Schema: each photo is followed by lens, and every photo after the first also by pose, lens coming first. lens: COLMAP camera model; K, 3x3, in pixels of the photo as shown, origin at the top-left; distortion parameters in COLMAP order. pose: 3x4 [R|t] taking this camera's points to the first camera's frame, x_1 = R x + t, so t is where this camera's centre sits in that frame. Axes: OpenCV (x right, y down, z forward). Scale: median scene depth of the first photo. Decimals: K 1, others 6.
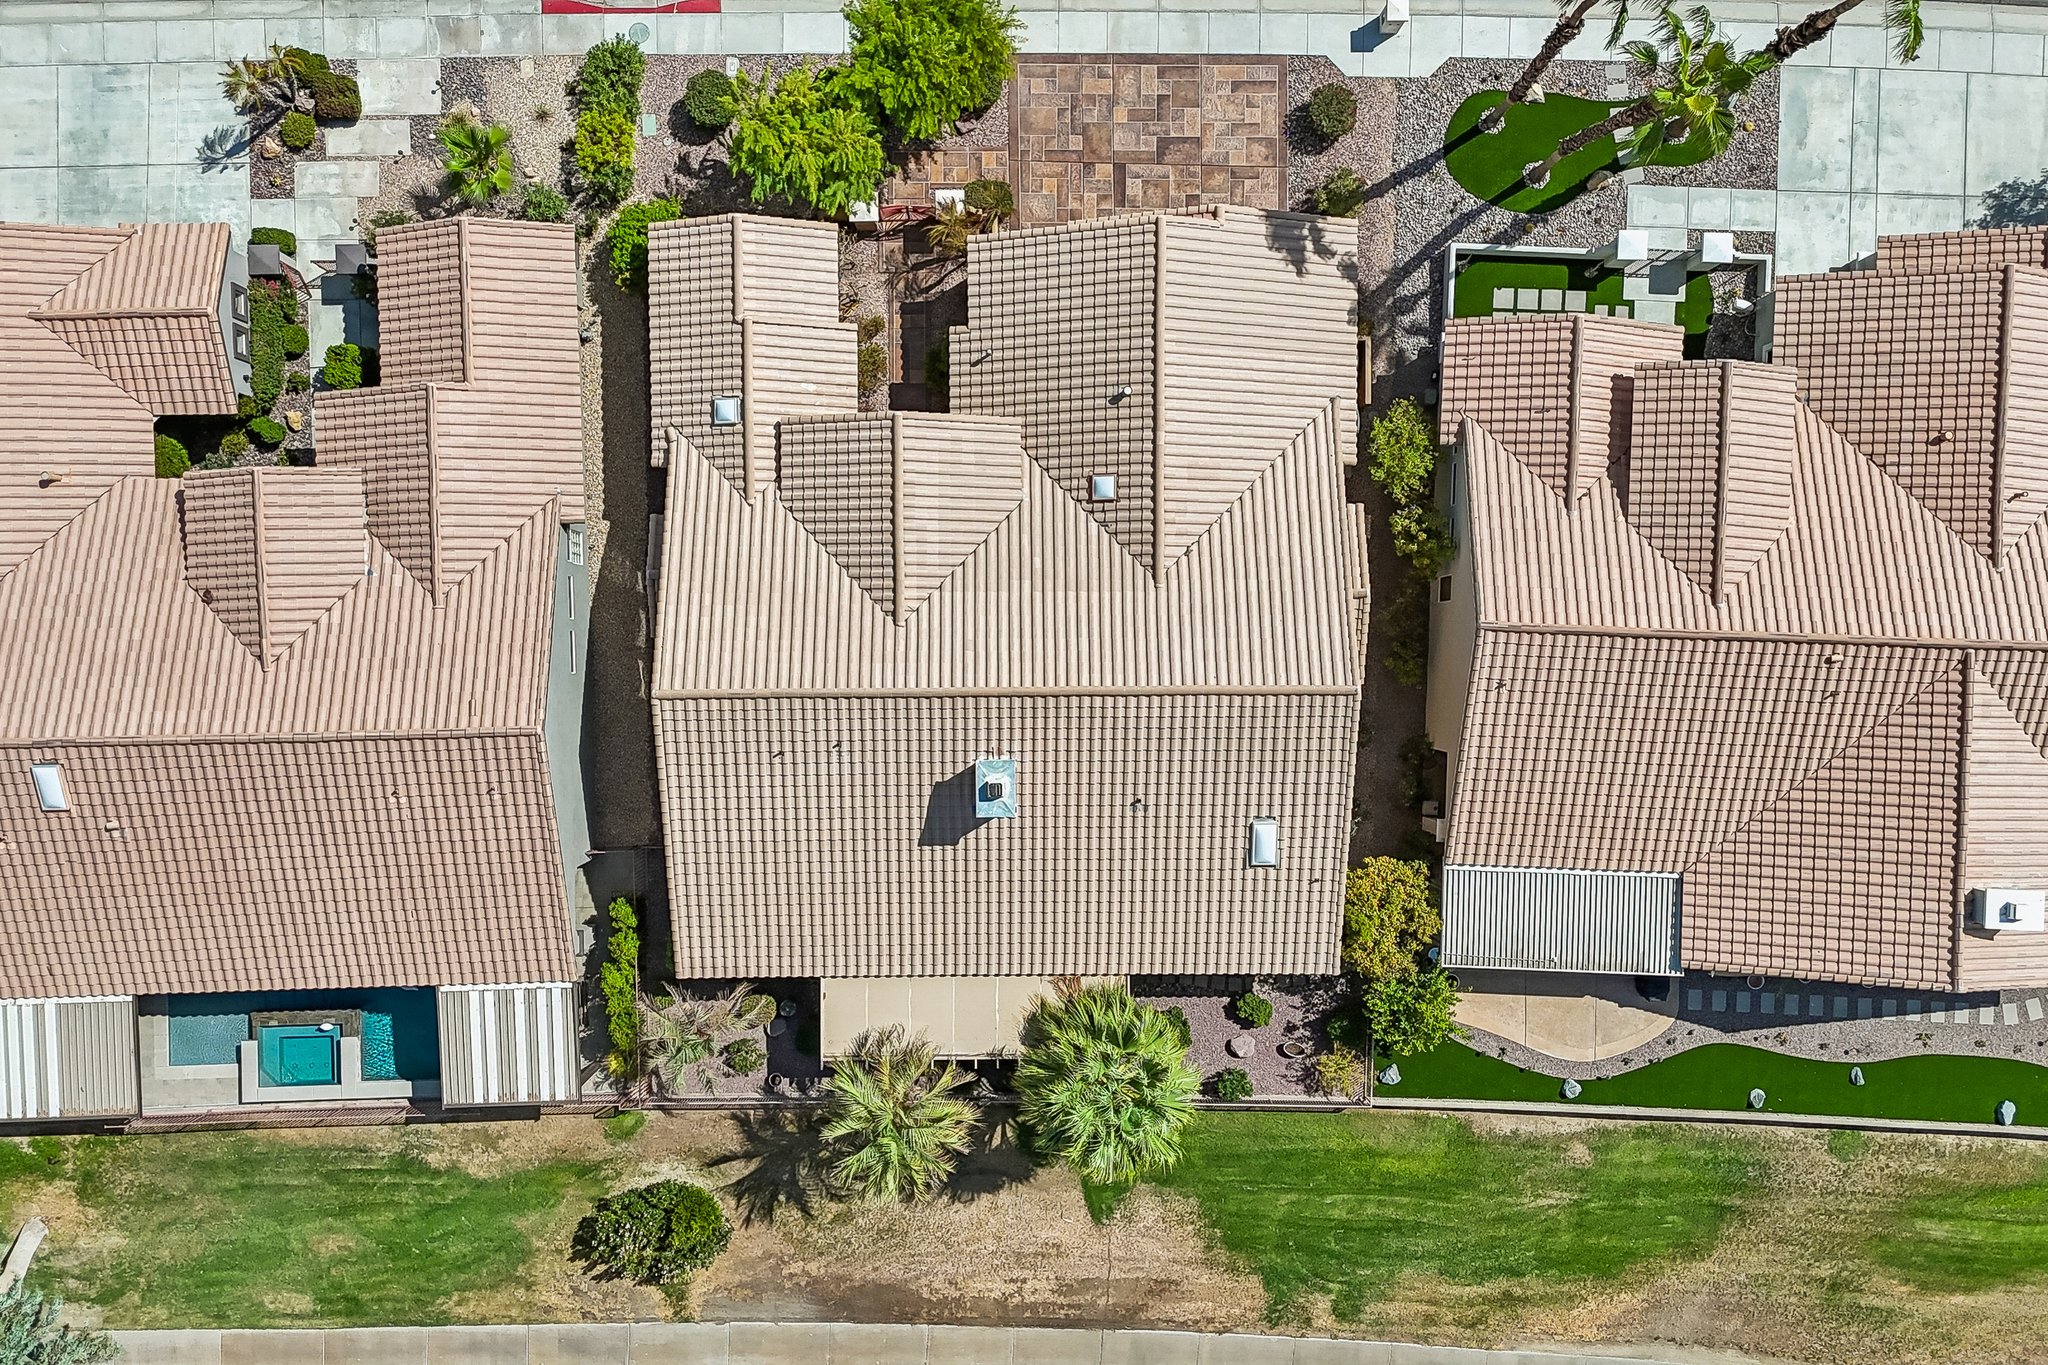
lens RADIAL K [[1769.8, 0, 1026.7], [0, 1769.8, 684.1], [0, 0, 1]] dist [0.086279, -0.135834]
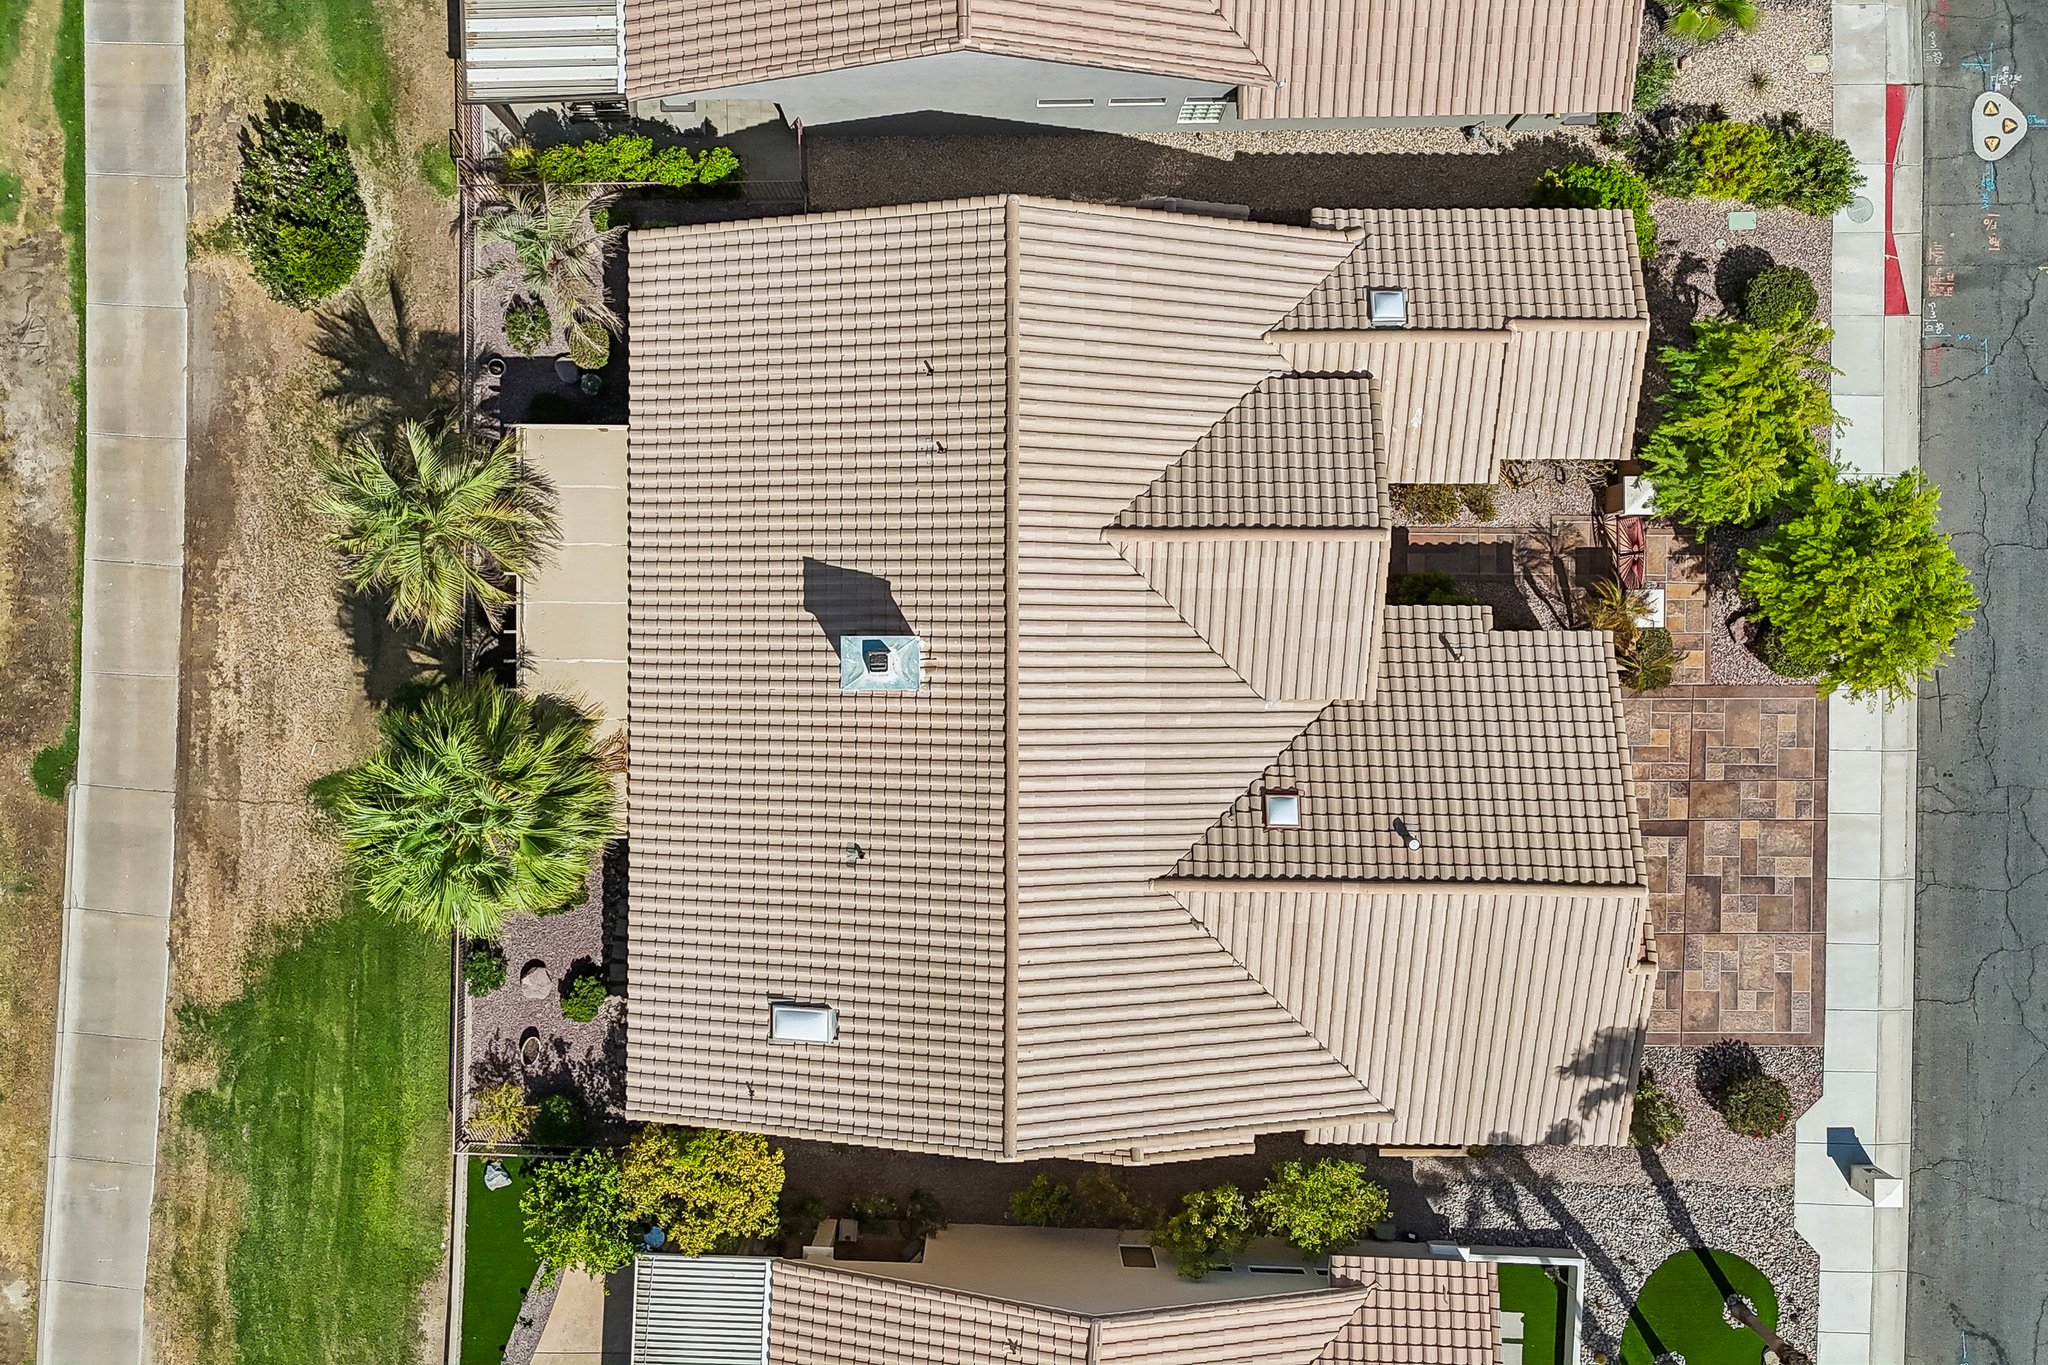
lens RADIAL K [[1769.8, 0, 1026.7], [0, 1769.8, 684.1], [0, 0, 1]] dist [0.086279, -0.135834]
pose [[-0.008901, 0.999960, 0.000445, -0.008586], [-0.999649, -0.008887, -0.024969, 0.015076], [-0.024964, -0.000667, 0.999688, 0.240443]]
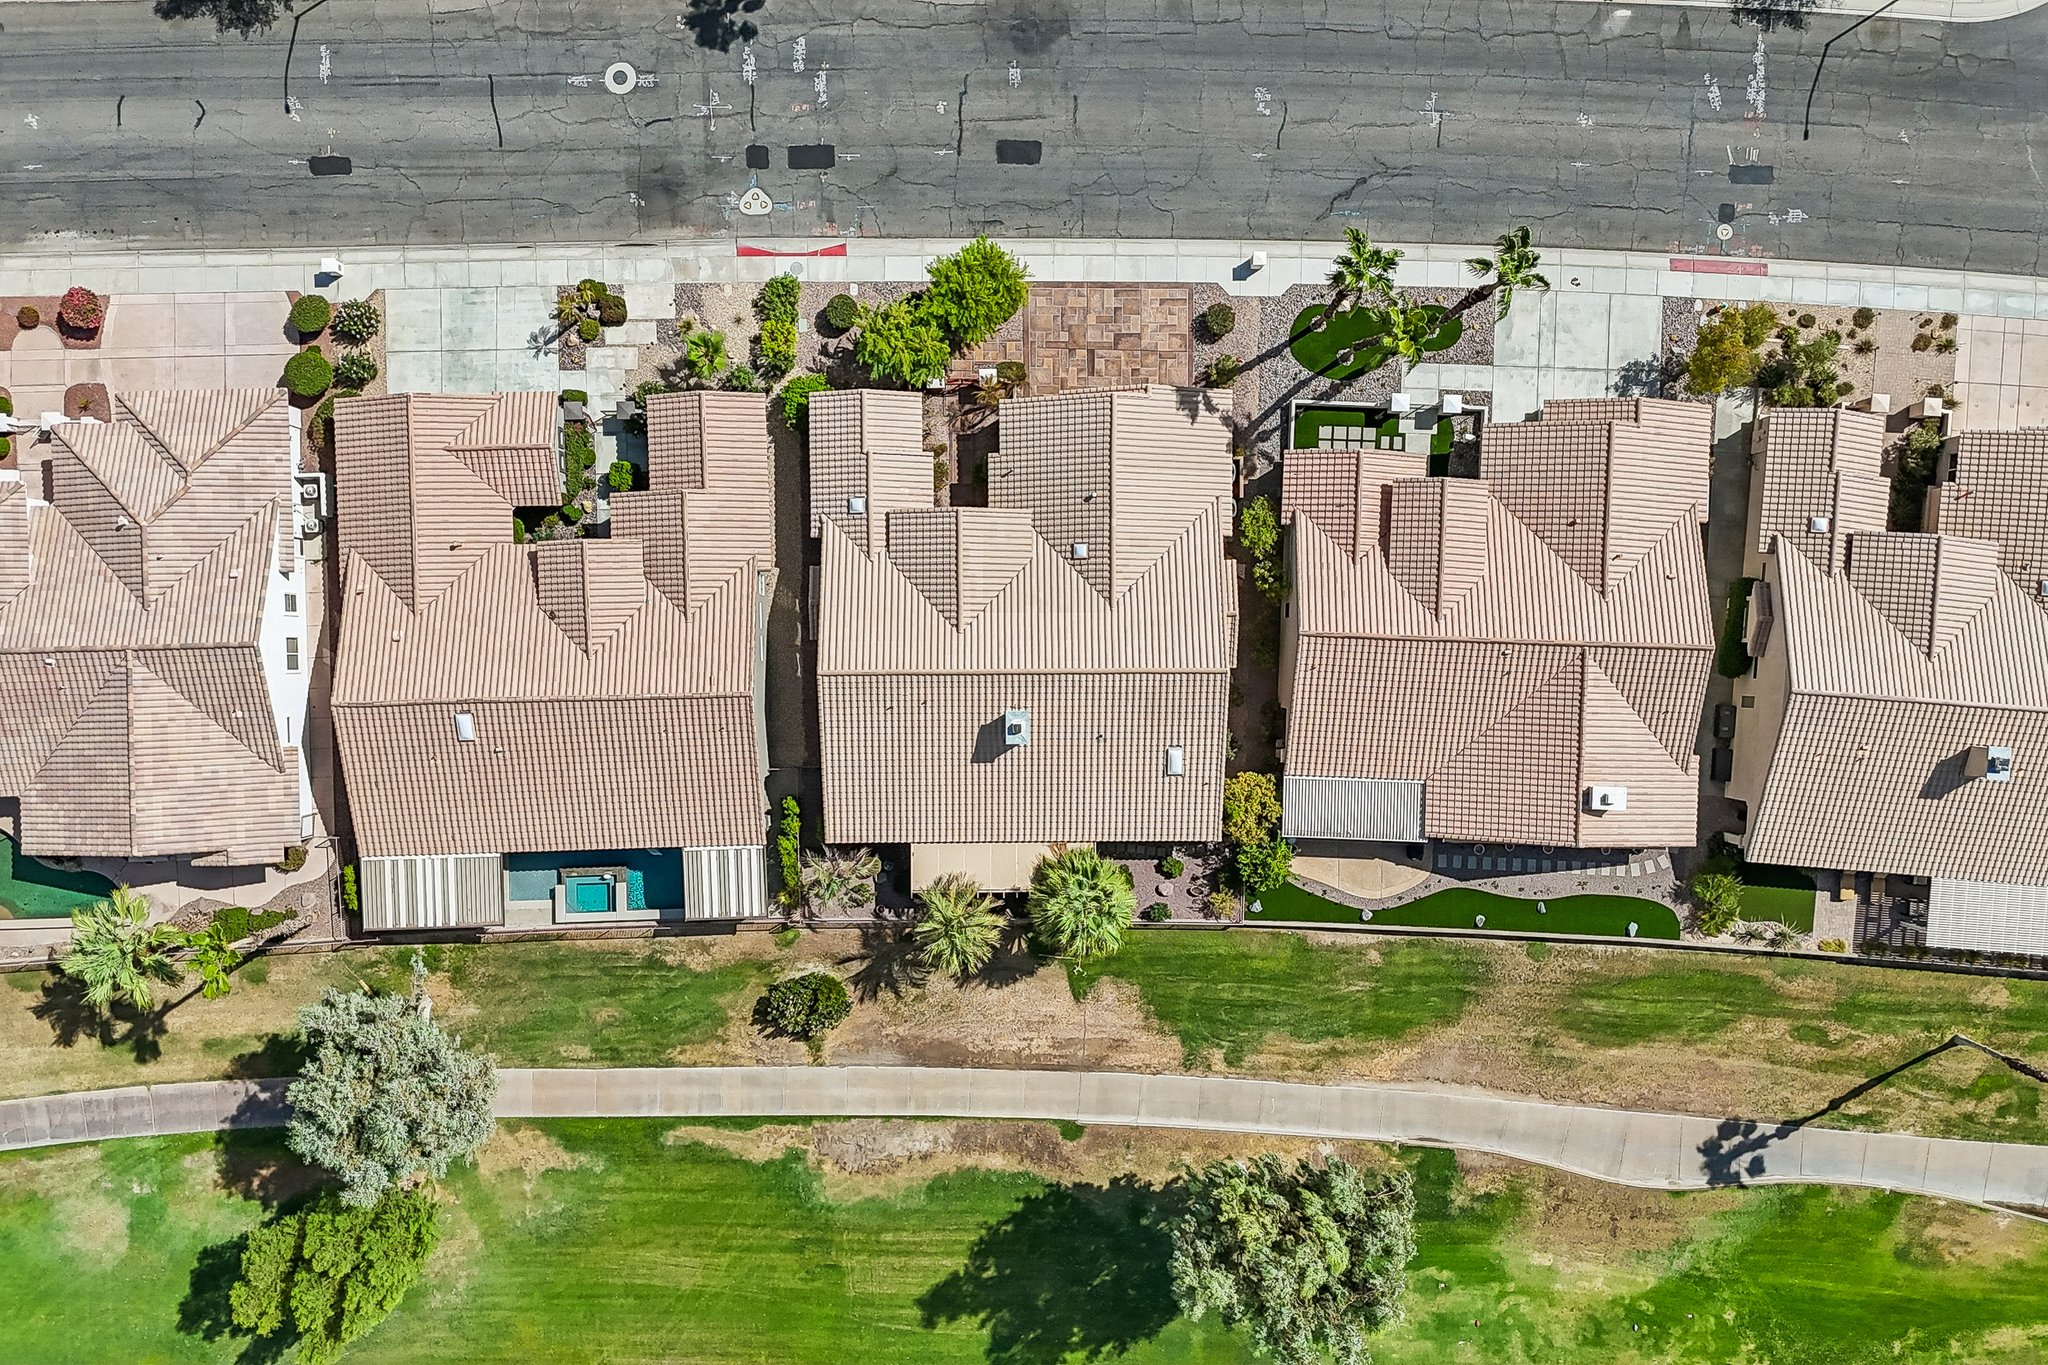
lens RADIAL K [[1769.8, 0, 1026.7], [0, 1769.8, 684.1], [0, 0, 1]] dist [0.086279, -0.135834]
pose [[0.999994, 0.000354, 0.003313, -0.012539], [-0.000363, 0.999996, 0.002788, 0.010758], [-0.003312, -0.002789, 0.999991, -0.651032]]
